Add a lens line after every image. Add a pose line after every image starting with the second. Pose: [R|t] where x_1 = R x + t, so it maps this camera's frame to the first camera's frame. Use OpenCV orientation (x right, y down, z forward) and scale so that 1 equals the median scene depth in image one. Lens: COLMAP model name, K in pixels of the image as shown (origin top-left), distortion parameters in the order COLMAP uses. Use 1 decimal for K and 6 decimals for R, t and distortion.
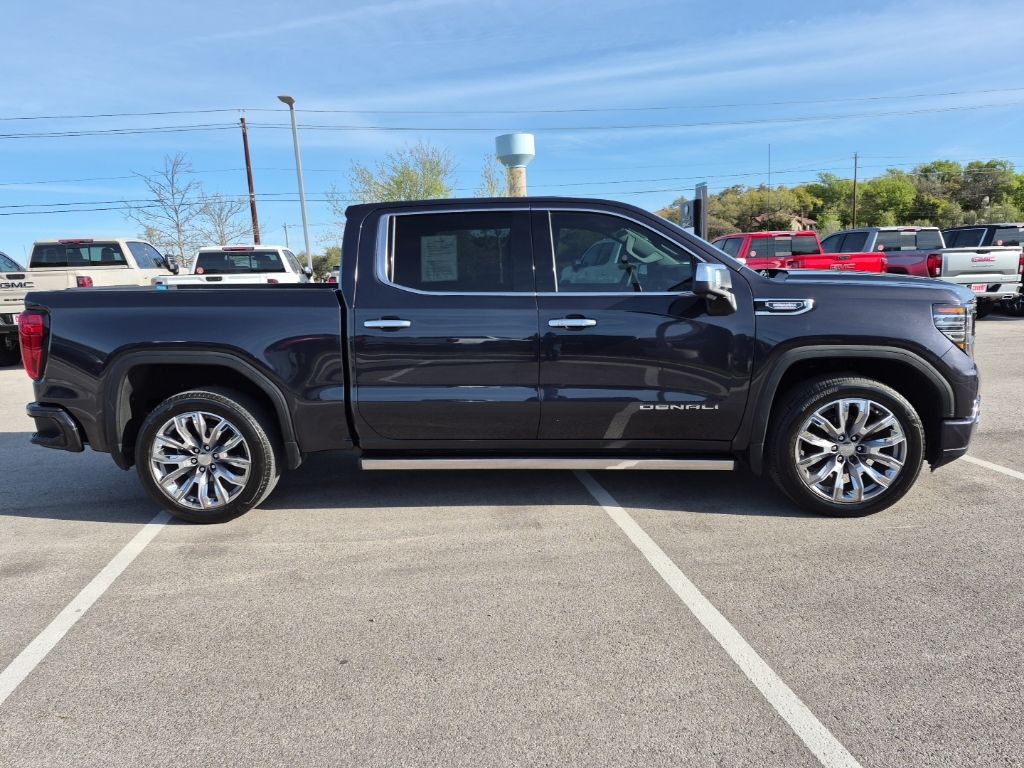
lens RADIAL K [[707.3, 0, 496.6], [0, 707.3, 370.2], [0, 0, 1]] dist [0.079401, -0.072172]
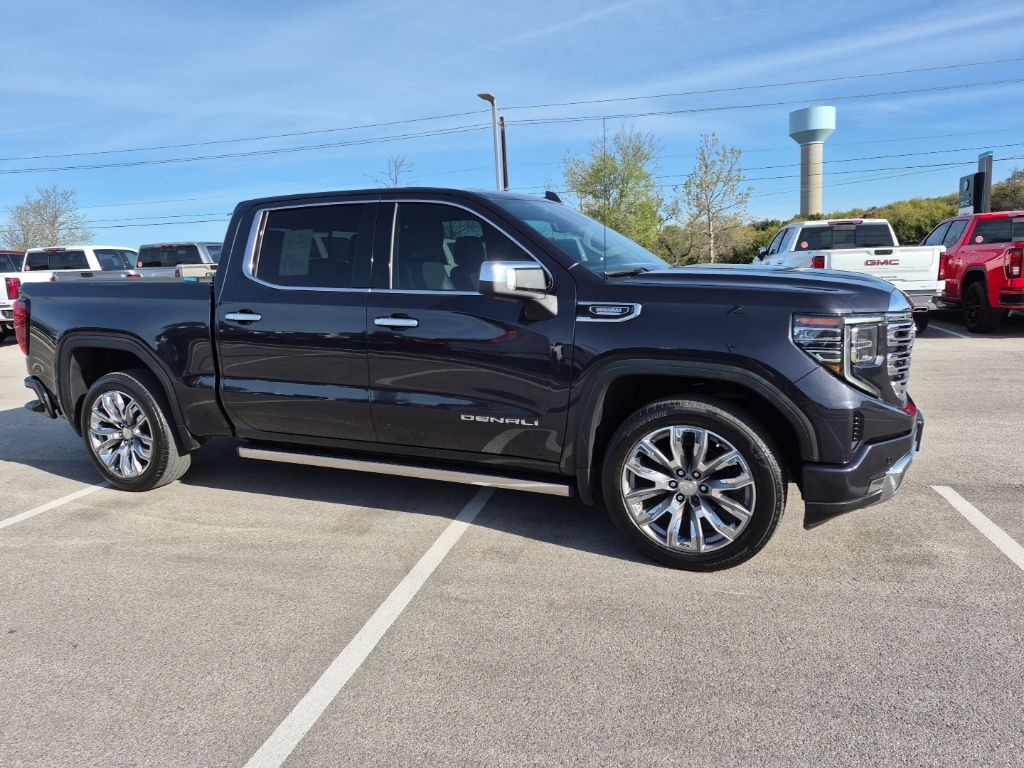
lens RADIAL K [[707.3, 0, 512.3], [0, 707.3, 376.2], [0, 0, 1]] dist [0.079401, -0.072172]
pose [[0.935540, 0.057383, -0.348528, 0.554877], [-0.049113, 0.998264, 0.032525, -0.032223], [0.349789, -0.013311, 0.936734, 0.161868]]
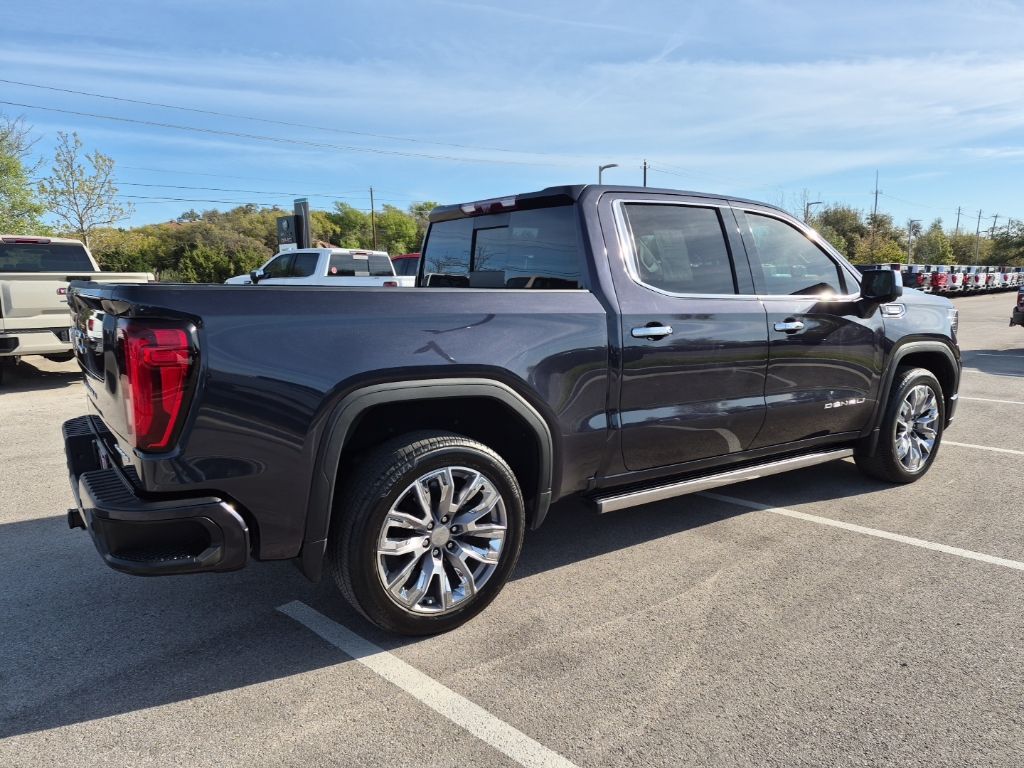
lens RADIAL K [[707.3, 0, 499.9], [0, 707.3, 378.1], [0, 0, 1]] dist [0.079401, -0.072172]
pose [[0.786945, -0.057999, 0.614292, -0.787074], [0.068433, 0.997634, 0.006525, -0.027228], [-0.613217, 0.036903, 0.789052, 0.437167]]
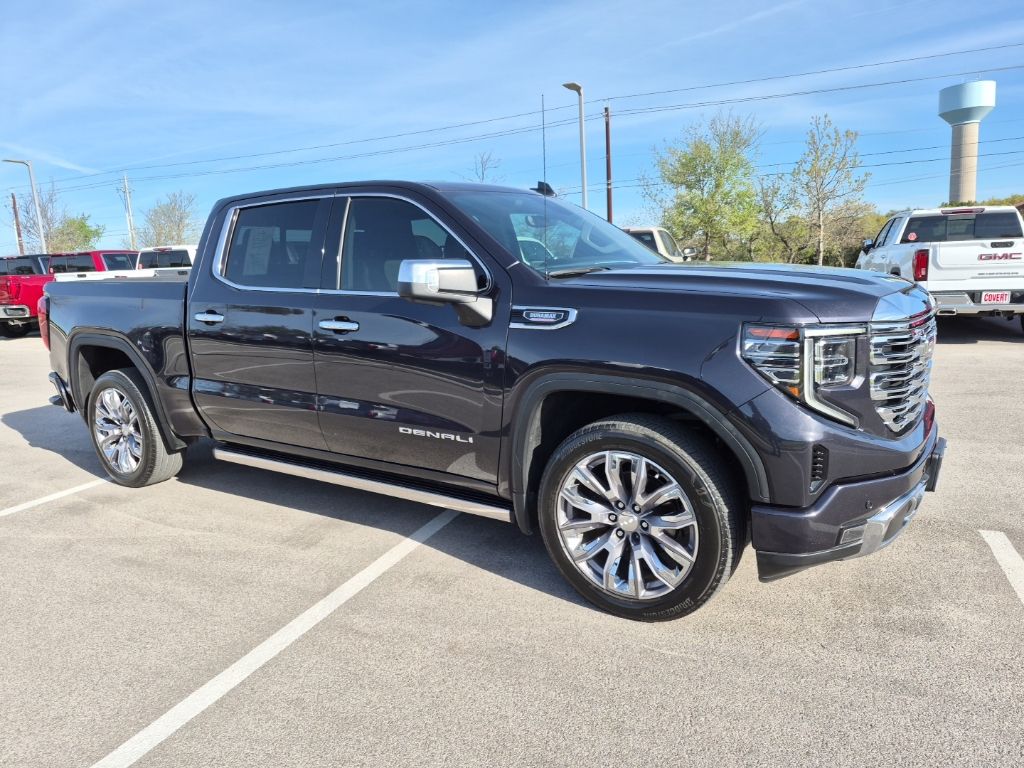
lens RADIAL K [[707.3, 0, 498.2], [0, 707.3, 385.2], [0, 0, 1]] dist [0.079401, -0.072172]
pose [[0.860275, 0.086692, -0.502405, 0.691977], [-0.065083, 0.996048, 0.060431, -0.056600], [0.505659, -0.019289, 0.862518, 0.319086]]
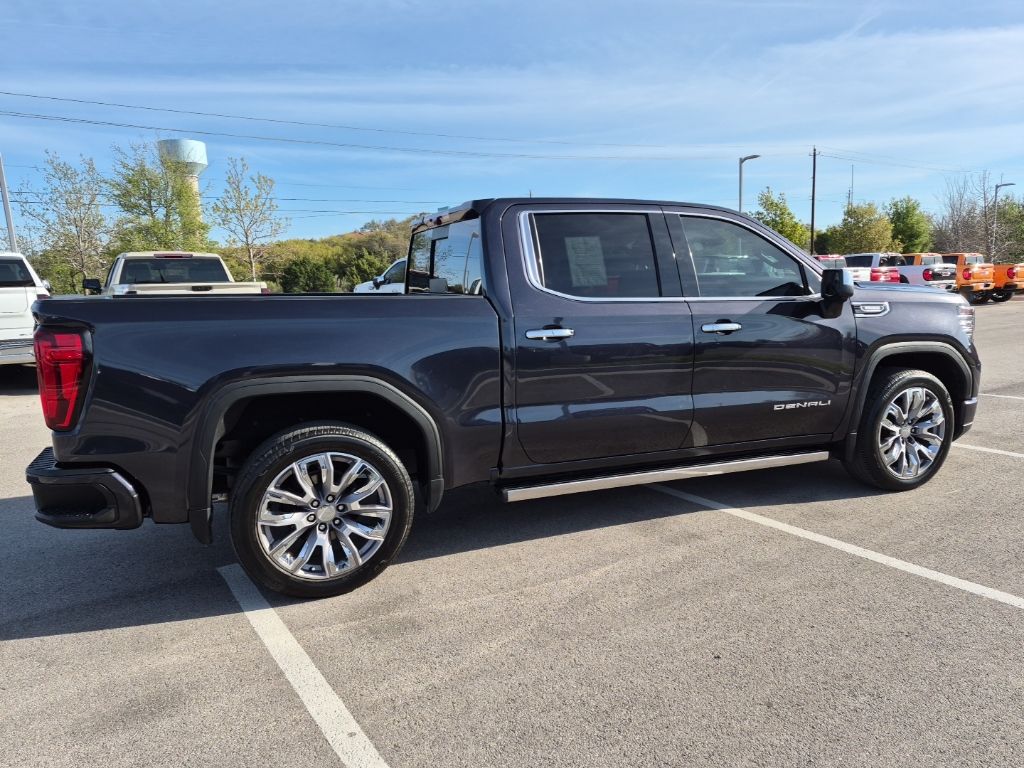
lens RADIAL K [[707.3, 0, 513.8], [0, 707.3, 381.2], [0, 0, 1]] dist [0.079401, -0.072172]
pose [[0.899705, -0.052062, 0.433383, -0.565954], [0.058872, 0.998263, -0.002298, -0.006216], [-0.432510, 0.027582, 0.901207, 0.211965]]
